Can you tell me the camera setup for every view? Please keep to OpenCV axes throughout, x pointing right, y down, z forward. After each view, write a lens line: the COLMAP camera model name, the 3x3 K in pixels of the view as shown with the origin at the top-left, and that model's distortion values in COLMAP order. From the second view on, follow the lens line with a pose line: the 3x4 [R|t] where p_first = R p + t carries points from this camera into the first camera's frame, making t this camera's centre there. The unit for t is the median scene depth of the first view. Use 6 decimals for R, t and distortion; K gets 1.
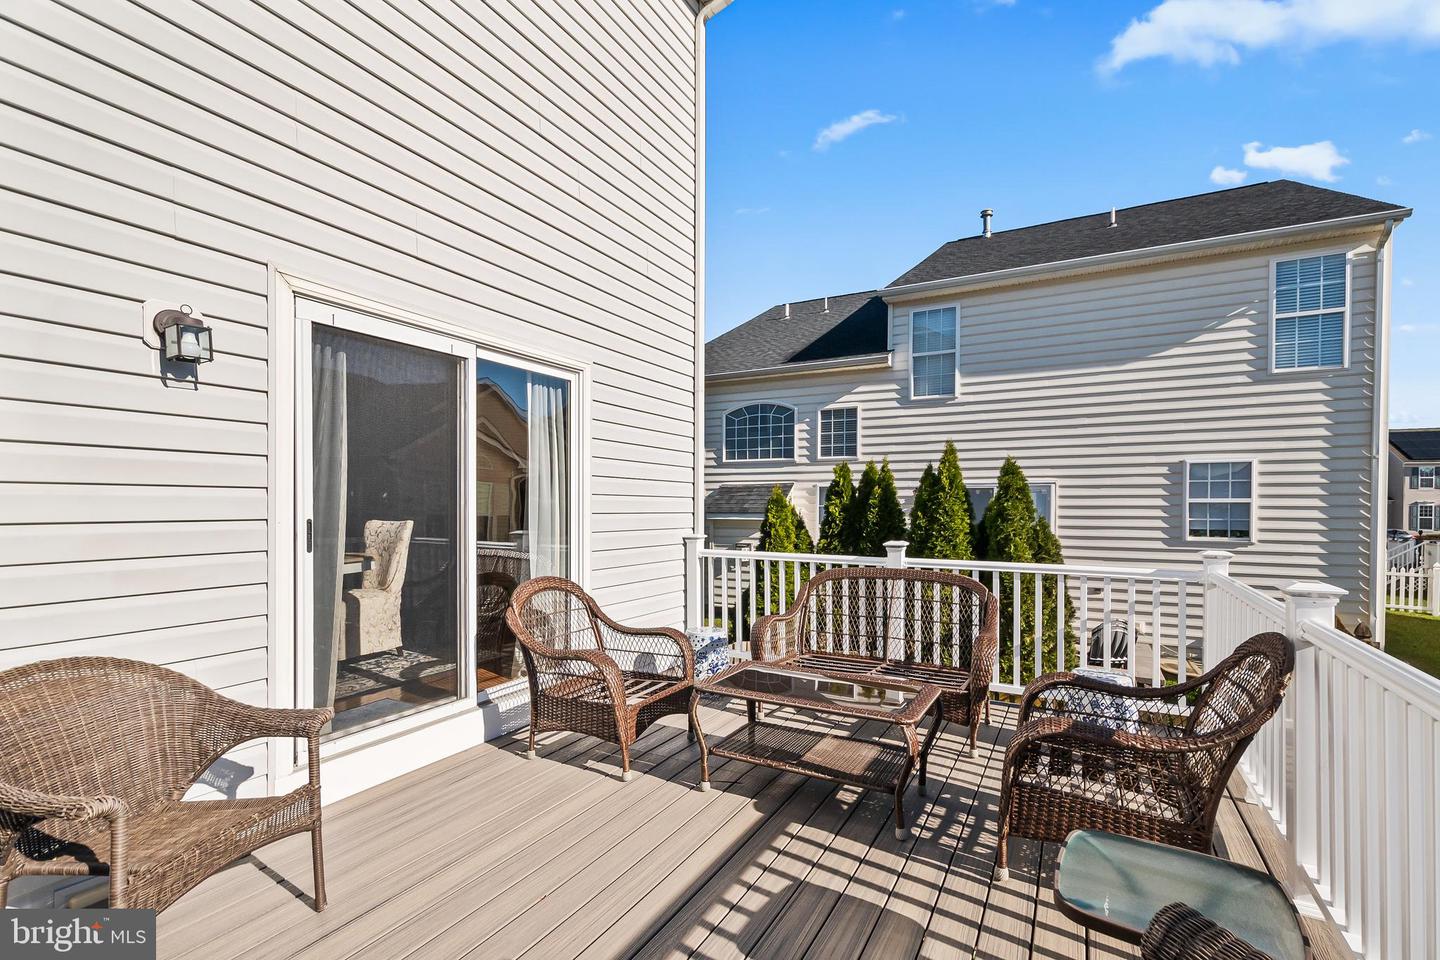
lens RADIAL K [[648.0, 0, 722.6], [0, 648.0, 504.4], [0, 0, 1]] dist [0.014725, -0.003407]
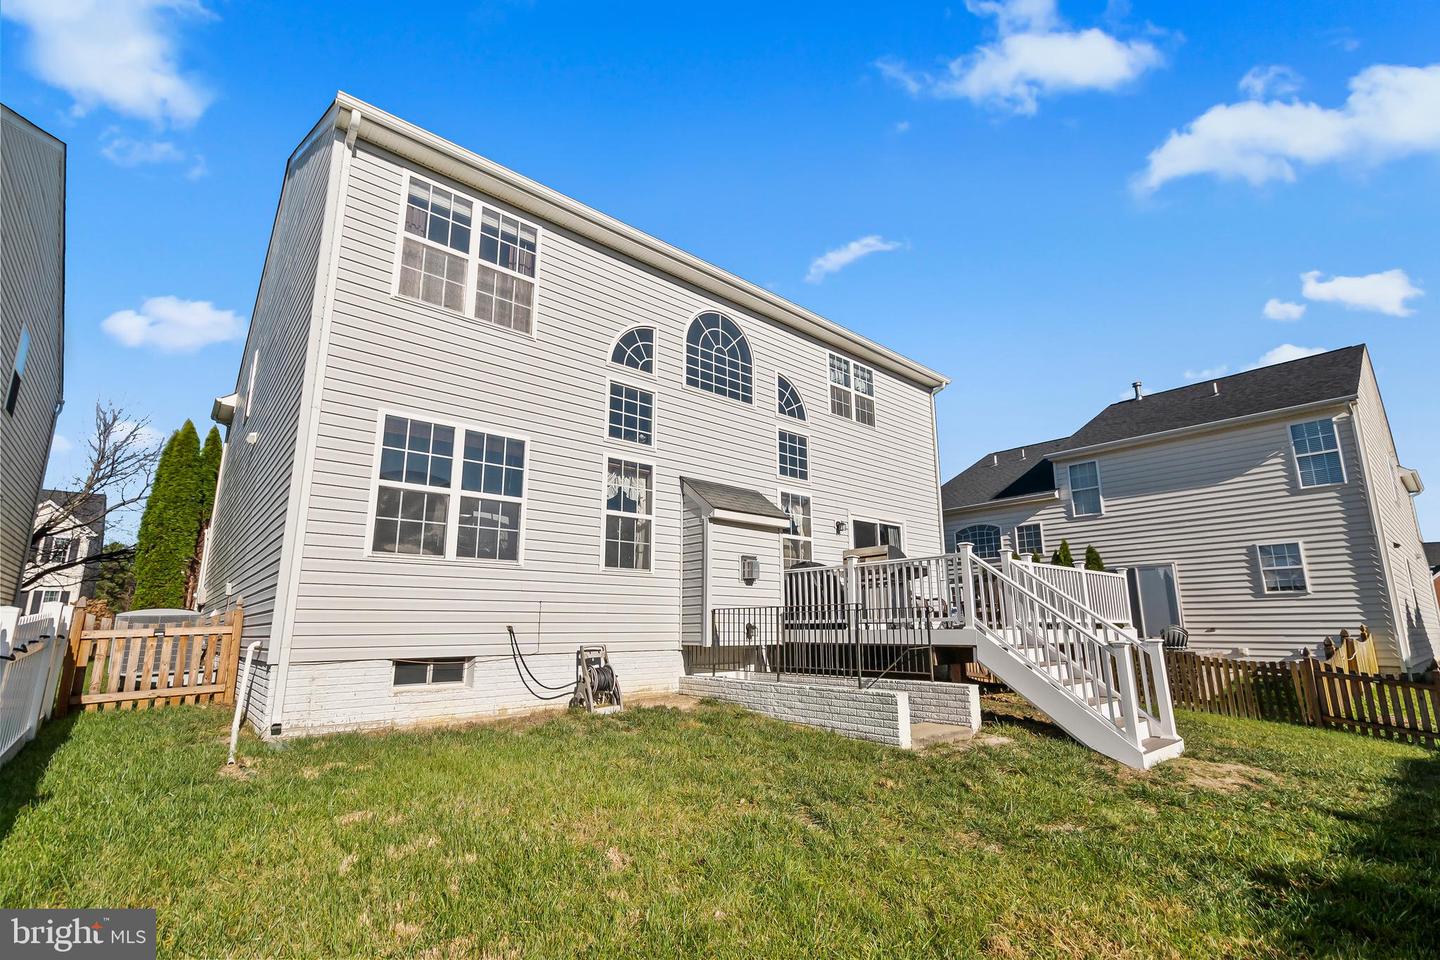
lens RADIAL K [[648.0, 0, 722.7], [0, 648.0, 487.7], [0, 0, 1]] dist [0.014725, -0.003407]
pose [[0.938294, -0.084621, -0.335327, 0.016101], [0.011176, 0.976516, -0.215153, 0.131071], [0.345659, 0.198129, 0.917205, -0.989763]]
